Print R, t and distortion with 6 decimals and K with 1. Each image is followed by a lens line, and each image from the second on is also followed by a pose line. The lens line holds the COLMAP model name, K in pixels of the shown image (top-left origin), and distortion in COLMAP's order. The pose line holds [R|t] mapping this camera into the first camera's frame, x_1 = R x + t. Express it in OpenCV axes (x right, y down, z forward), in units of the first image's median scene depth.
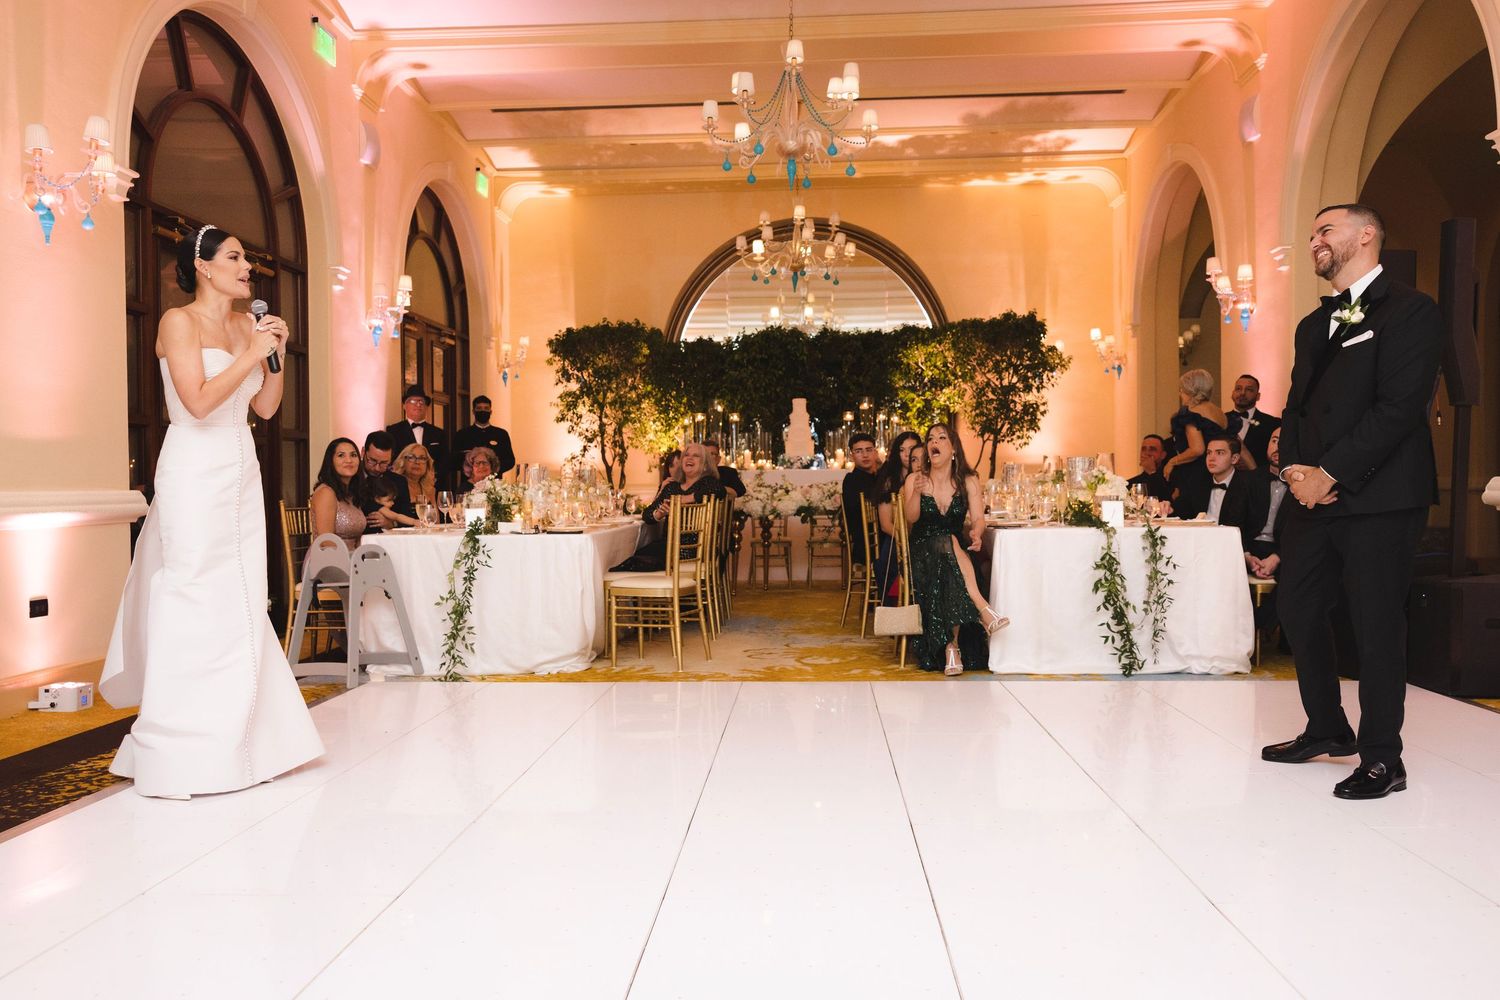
lens RADIAL K [[1206.3, 0, 750.0], [0, 1206.3, 500.0], [0, 0, 1]] dist [0.010125, -0.000925]
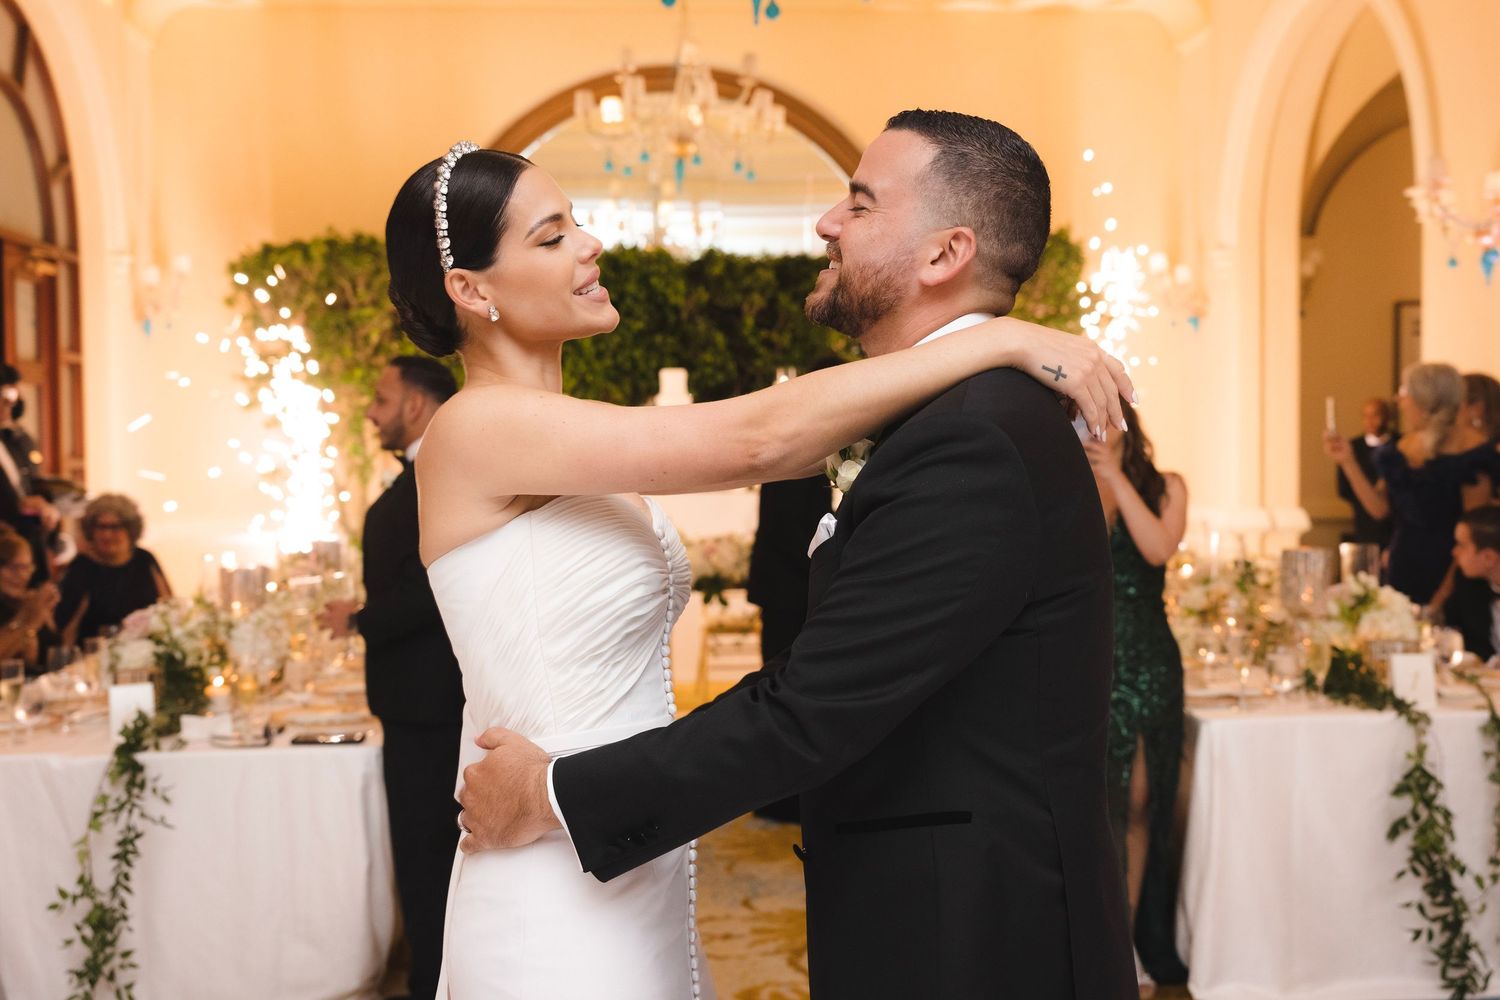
lens RADIAL K [[1780.4, 0, 735.8], [0, 1780.4, 505.5], [0, 0, 1]] dist [0.031575, -0.018985]
pose [[0.991231, -0.006947, 0.131959, -0.052153], [0.003289, 0.999605, 0.027916, -0.051240], [-0.132101, -0.027237, 0.990862, 0.169427]]
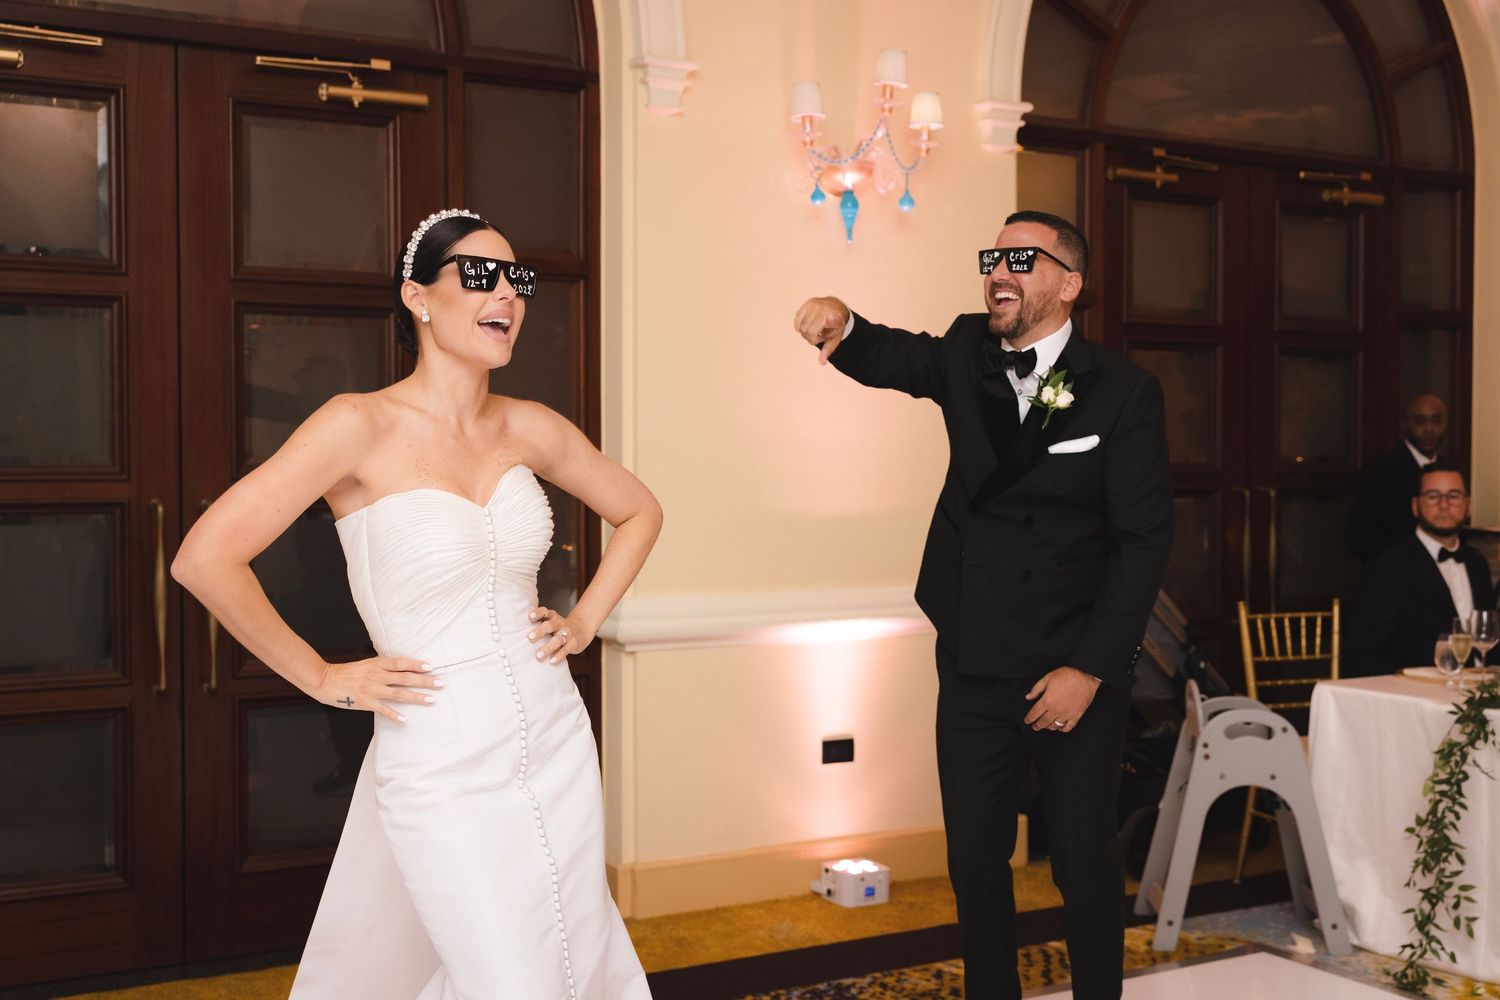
lens RADIAL K [[1820.1, 0, 769.2], [0, 1820.1, 502.4], [0, 0, 1]] dist [-0.042811, 0.191971]
pose [[0.557906, 0.030697, -0.829336, 0.143485], [-0.013874, 0.999521, 0.027662, -0.045130], [0.829788, -0.003927, 0.558065, 0.189060]]
